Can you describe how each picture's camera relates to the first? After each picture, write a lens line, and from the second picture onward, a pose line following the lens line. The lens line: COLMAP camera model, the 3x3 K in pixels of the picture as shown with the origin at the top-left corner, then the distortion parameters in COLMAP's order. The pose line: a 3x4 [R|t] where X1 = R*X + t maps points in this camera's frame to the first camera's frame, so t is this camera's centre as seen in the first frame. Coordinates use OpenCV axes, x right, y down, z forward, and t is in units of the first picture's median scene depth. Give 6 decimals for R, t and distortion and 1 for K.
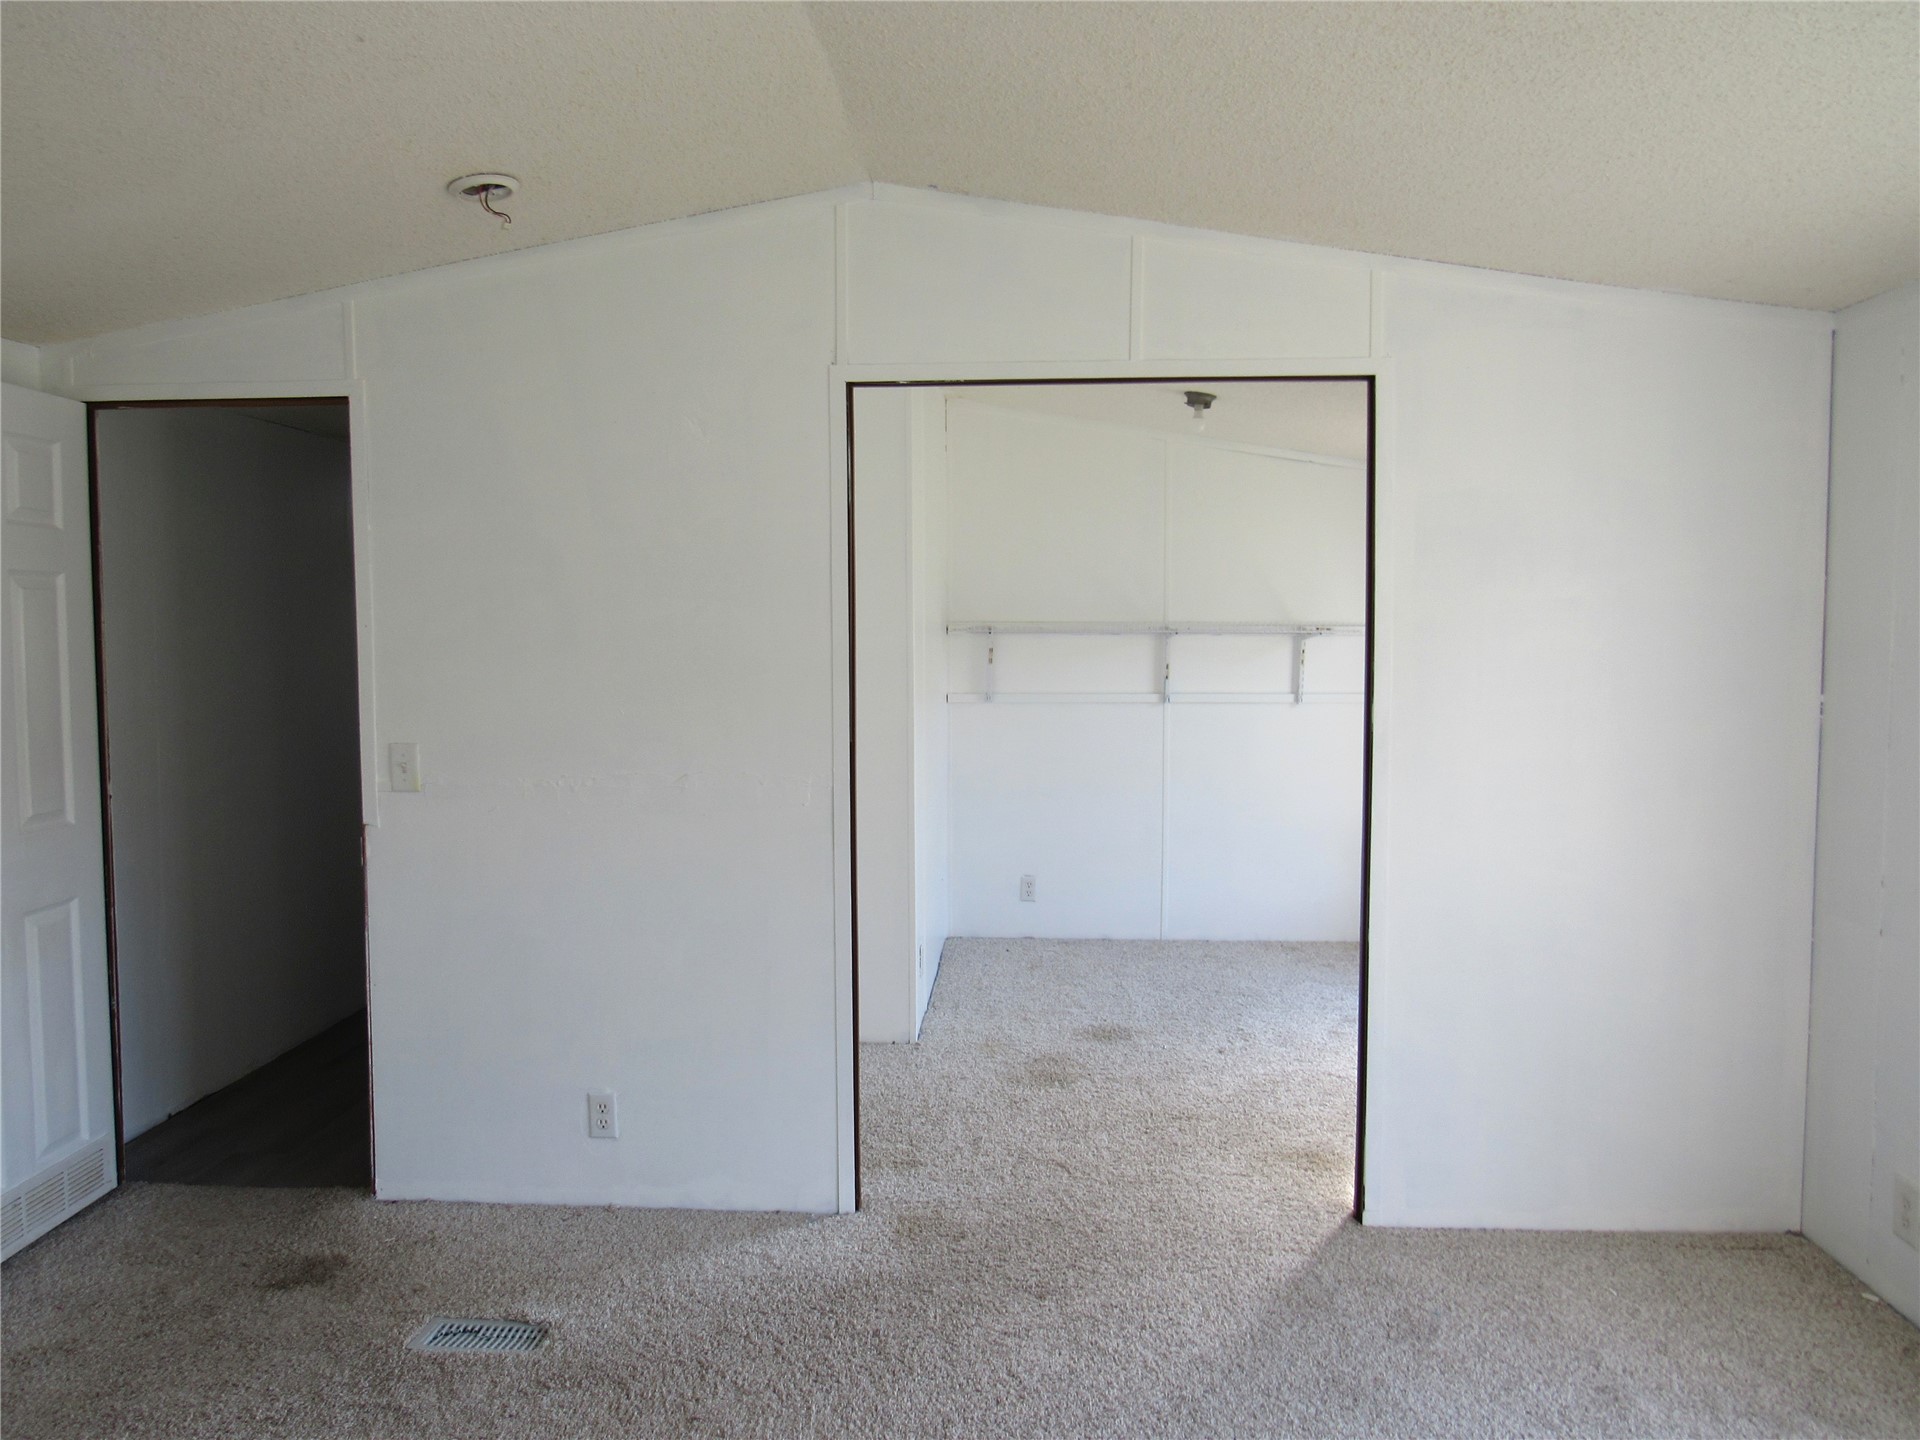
lens RADIAL K [[1379.4, 0, 948.9], [0, 1379.4, 720.7], [0, 0, 1]] dist [-0.024176, 0.006122]
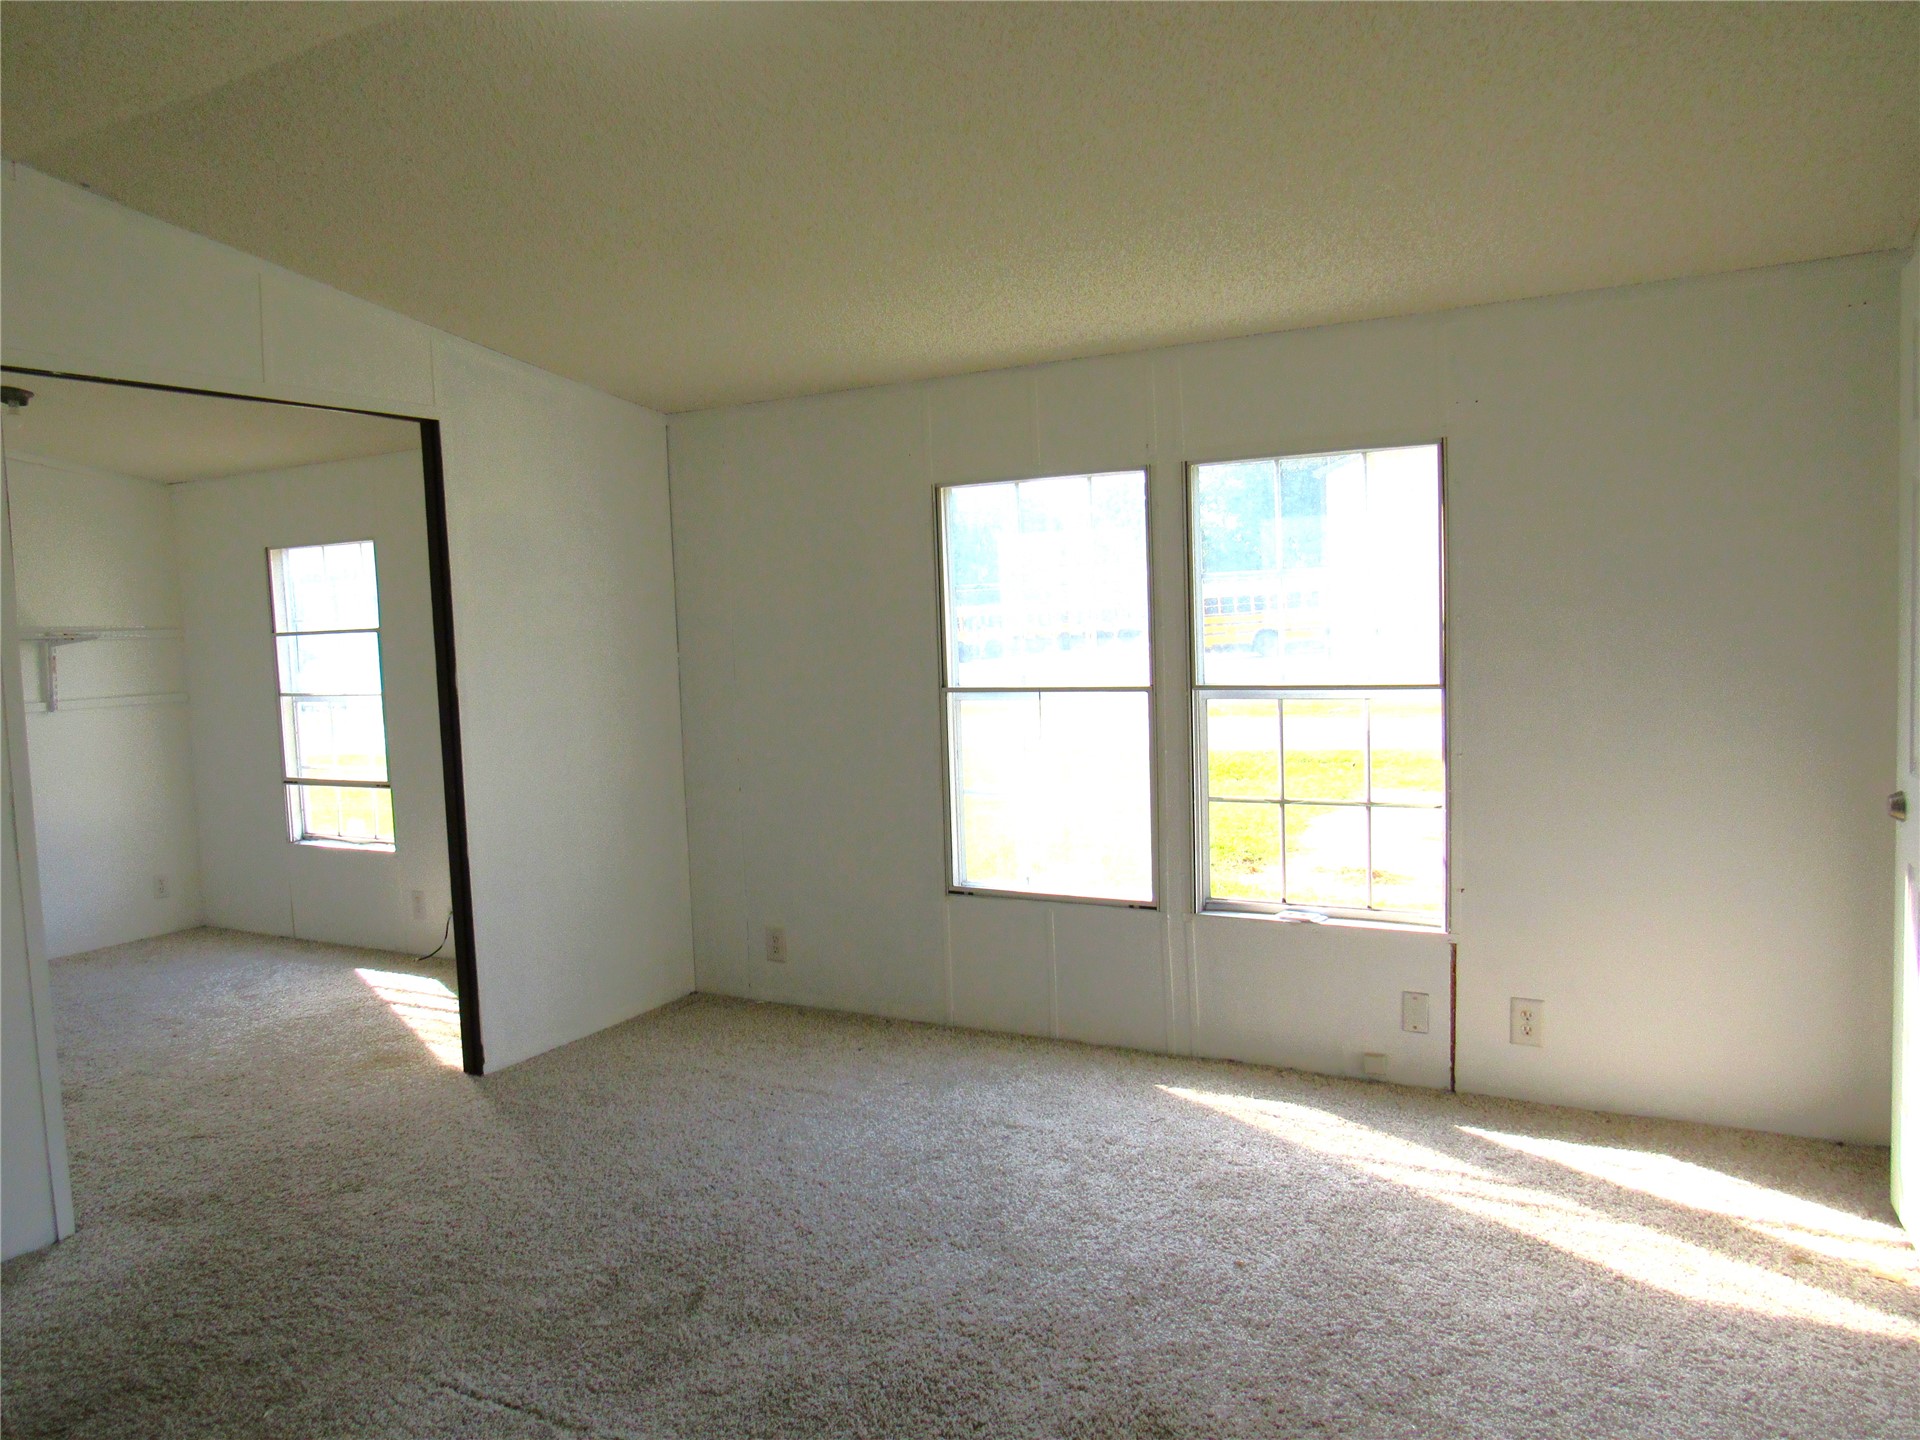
lens RADIAL K [[1379.4, 0, 947.2], [0, 1379.4, 725.2], [0, 0, 1]] dist [-0.024176, 0.006122]
pose [[0.431680, -0.083796, 0.898126, -0.343529], [0.091376, 0.994616, 0.048879, 0.007724], [-0.897386, 0.060967, 0.437013, 0.009096]]
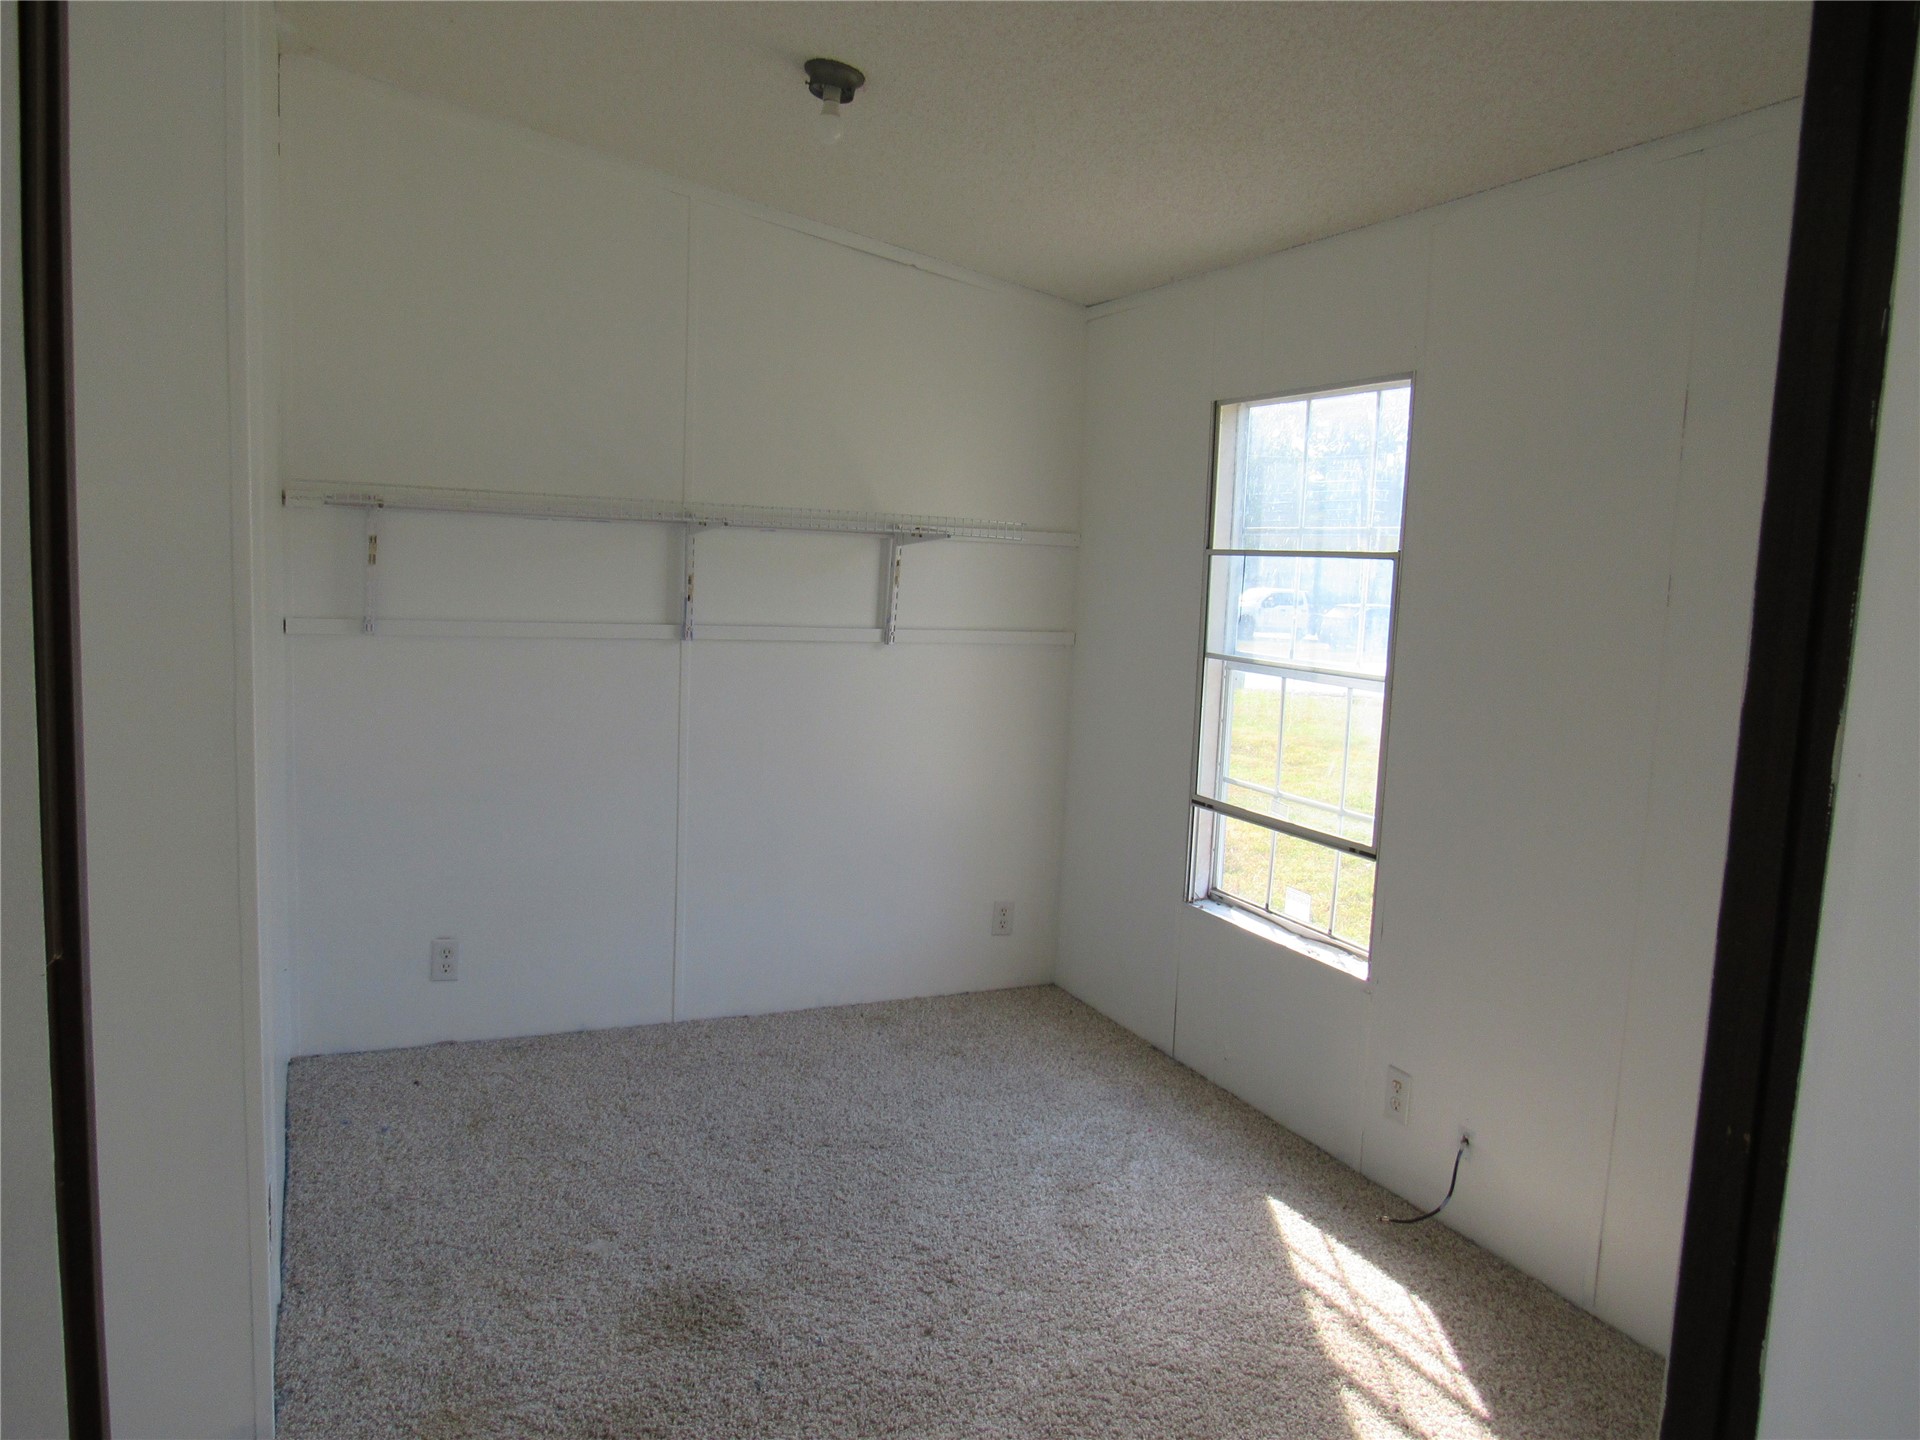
lens RADIAL K [[1379.4, 0, 963.4], [0, 1379.4, 721.7], [0, 0, 1]] dist [-0.024176, 0.006122]
pose [[0.876448, -0.017051, 0.481194, -0.027780], [-0.014581, 0.997975, 0.061920, -0.016564], [-0.481275, -0.061286, 0.874424, 0.414443]]
